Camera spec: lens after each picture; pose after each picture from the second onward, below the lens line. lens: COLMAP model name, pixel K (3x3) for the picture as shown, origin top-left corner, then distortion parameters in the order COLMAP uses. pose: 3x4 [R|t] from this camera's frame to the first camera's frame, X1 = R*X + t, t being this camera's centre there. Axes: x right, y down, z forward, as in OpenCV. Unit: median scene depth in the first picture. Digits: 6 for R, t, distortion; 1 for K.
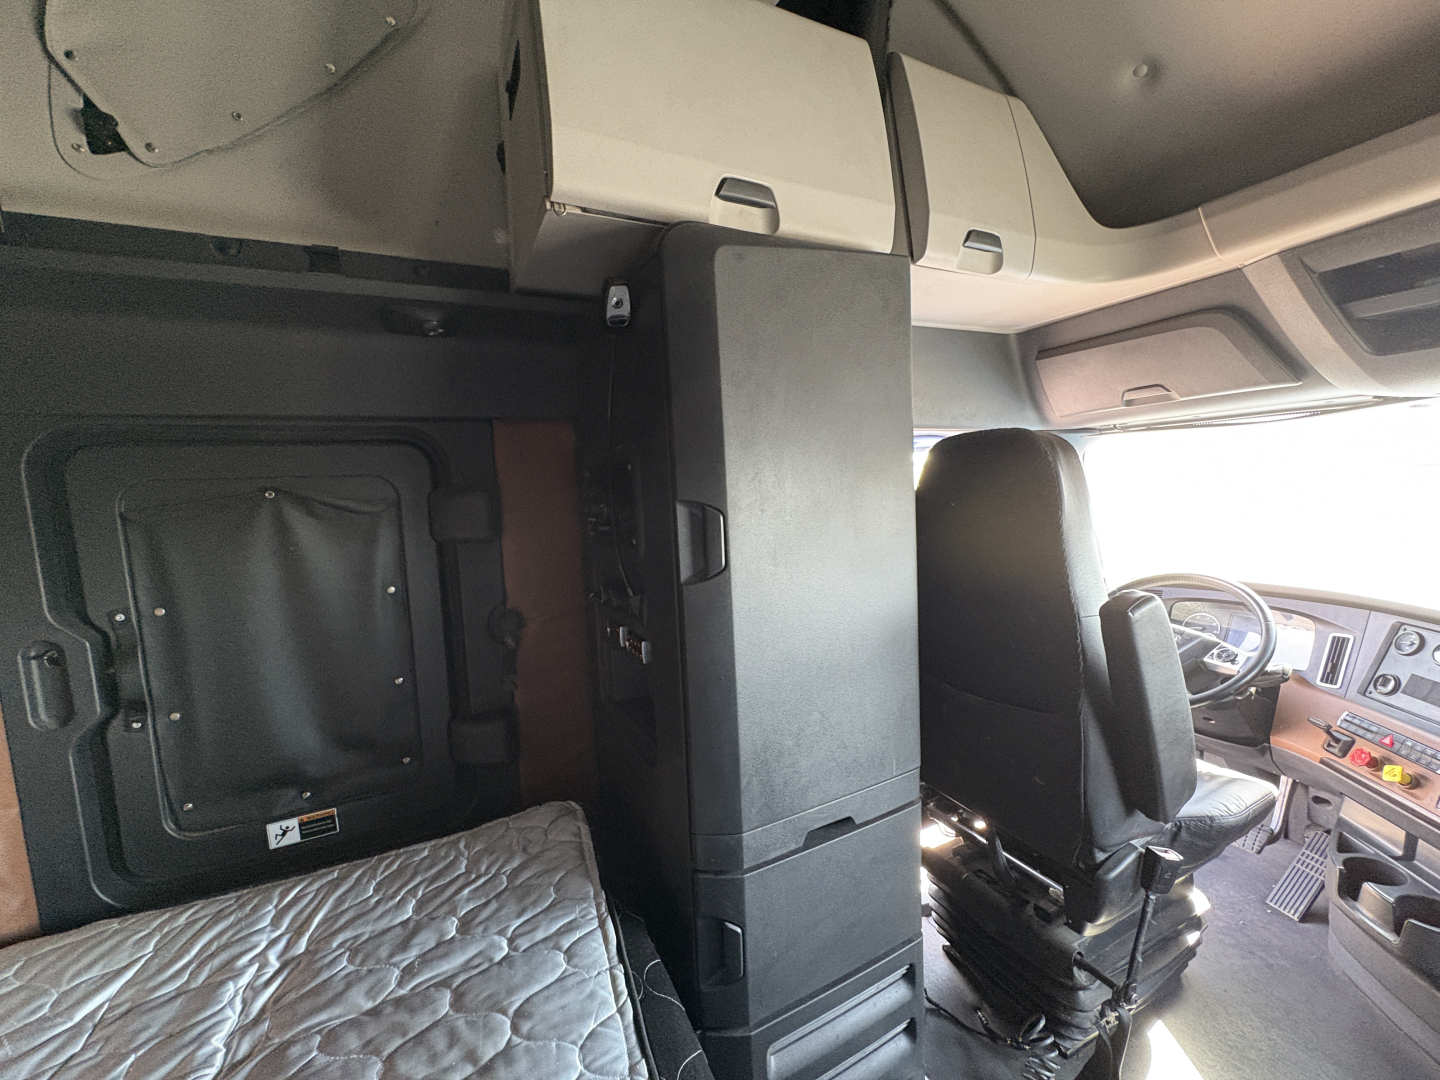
lens RADIAL K [[580.5, 0, 717.2], [0, 580.5, 534.5], [0, 0, 1]] dist [-0.000862, 0.000120]
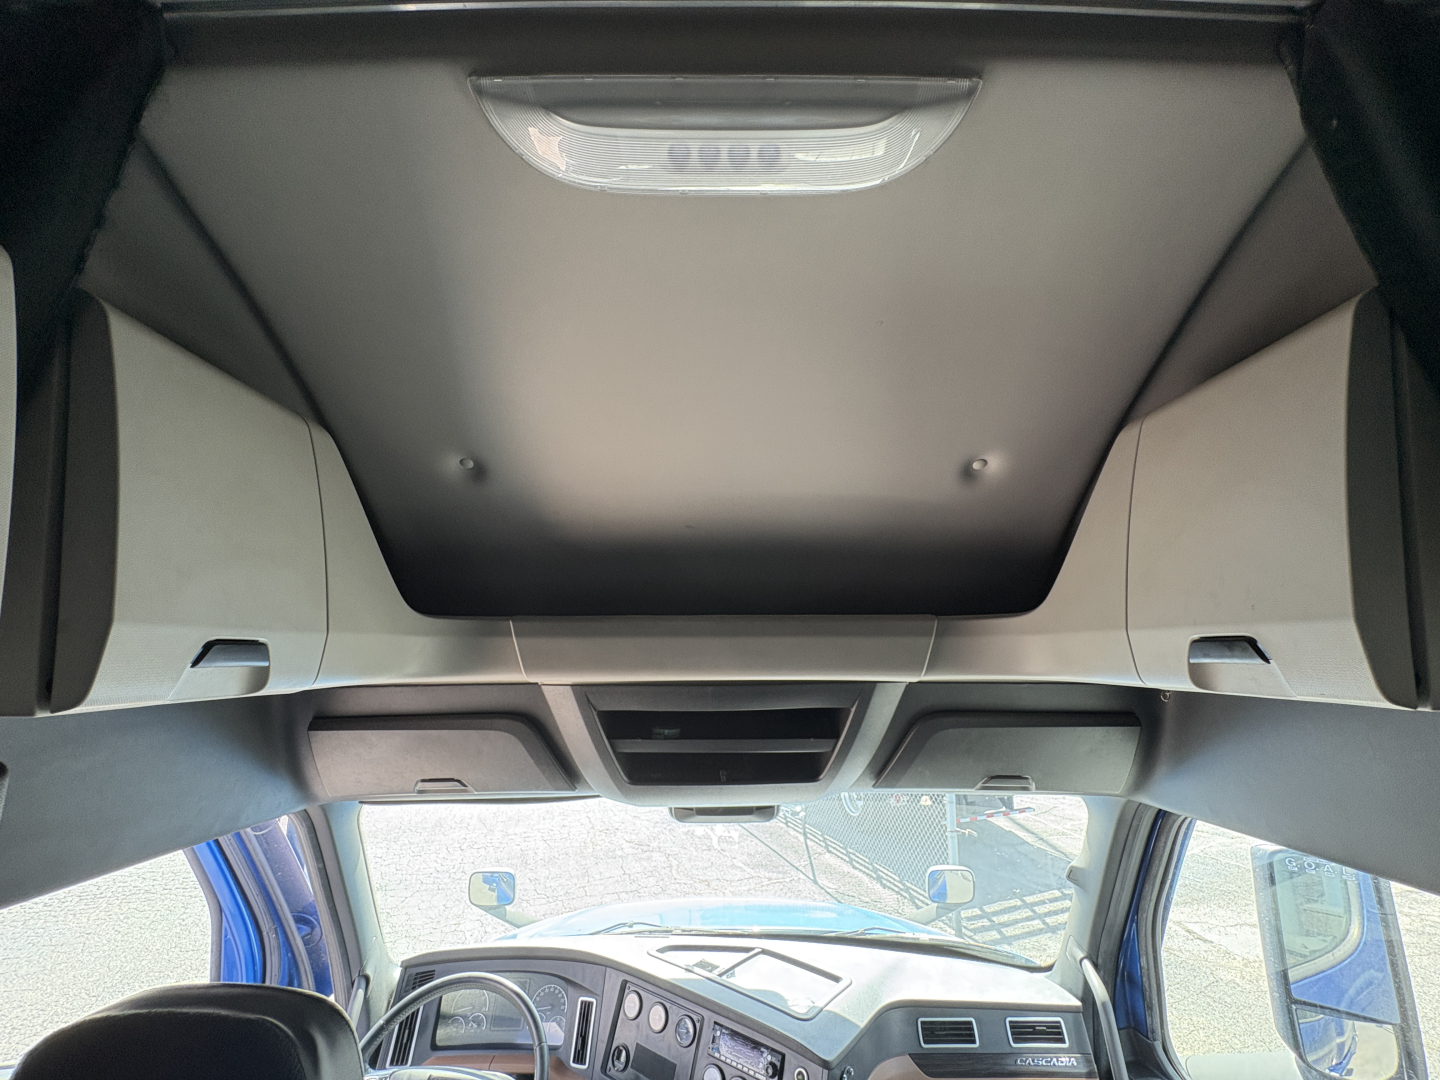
lens RADIAL K [[580.5, 0, 717.2], [0, 580.5, 534.5], [0, 0, 1]] dist [-0.000862, 0.000120]
pose [[0.446527, 0.217530, 0.867925, 0.117401], [0.060002, 0.960535, -0.271611, -0.365705], [-0.892756, 0.173359, 0.415853, 0.248915]]
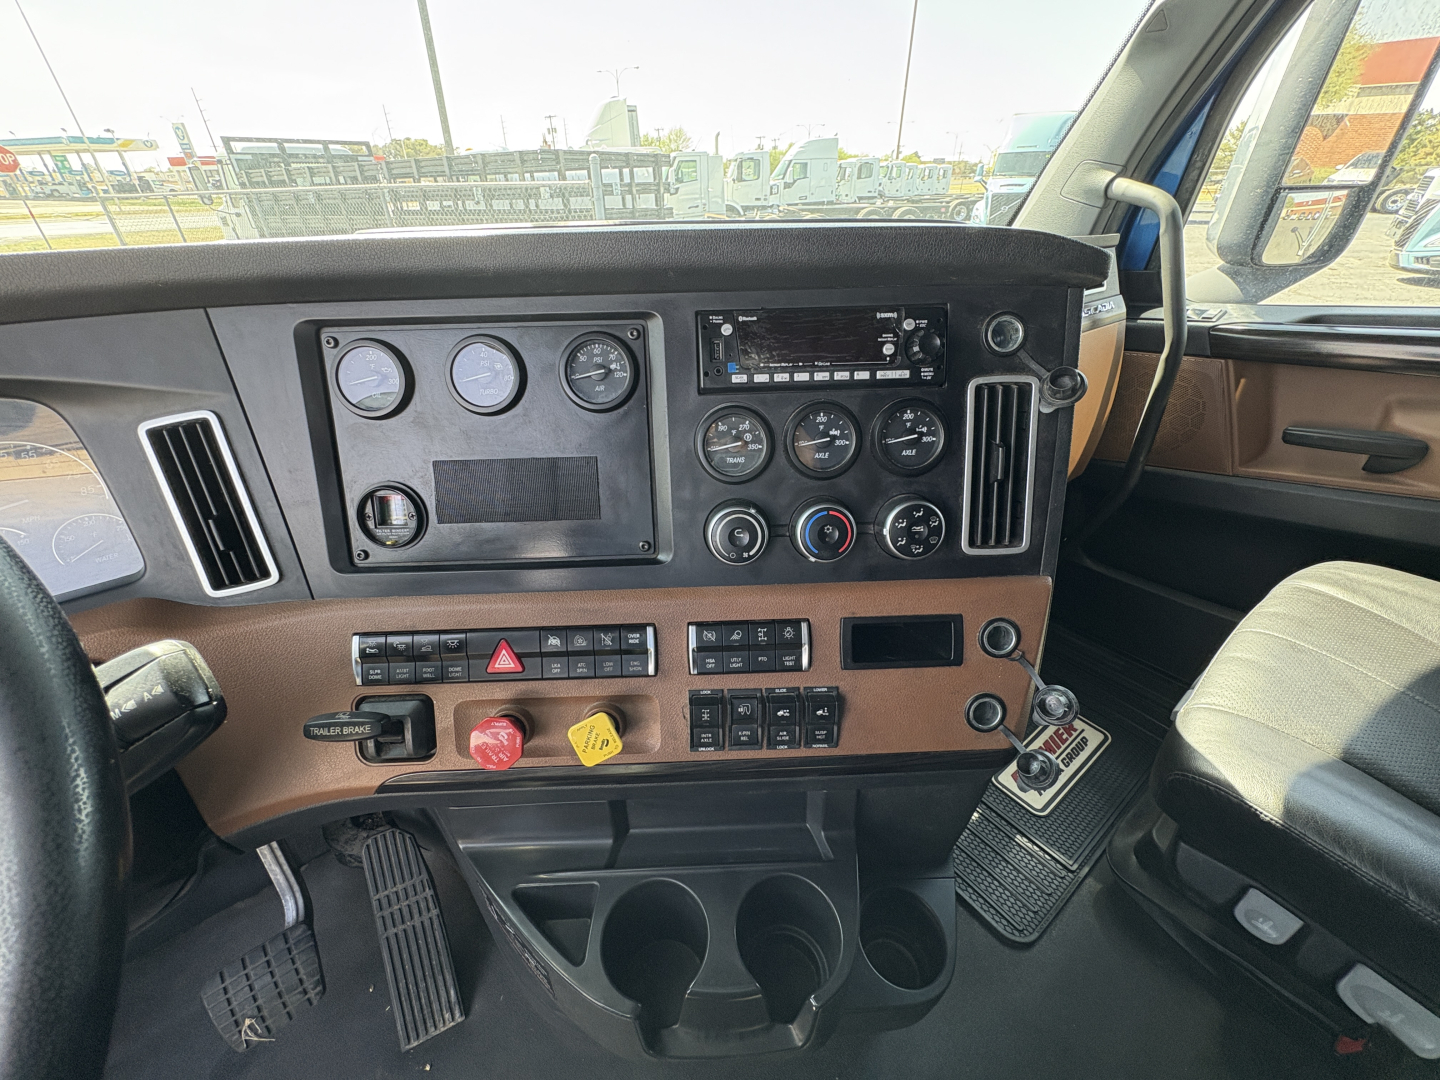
lens RADIAL K [[576.5, 0, 719.3], [0, 576.5, 544.7], [0, 0, 1]] dist [0.000588, -0.000715]
pose [[-0.193037, -0.473830, 0.859198, 0.839034], [0.120721, 0.857546, 0.500041, 0.130080], [-0.973737, 0.200250, -0.108337, 0.874906]]
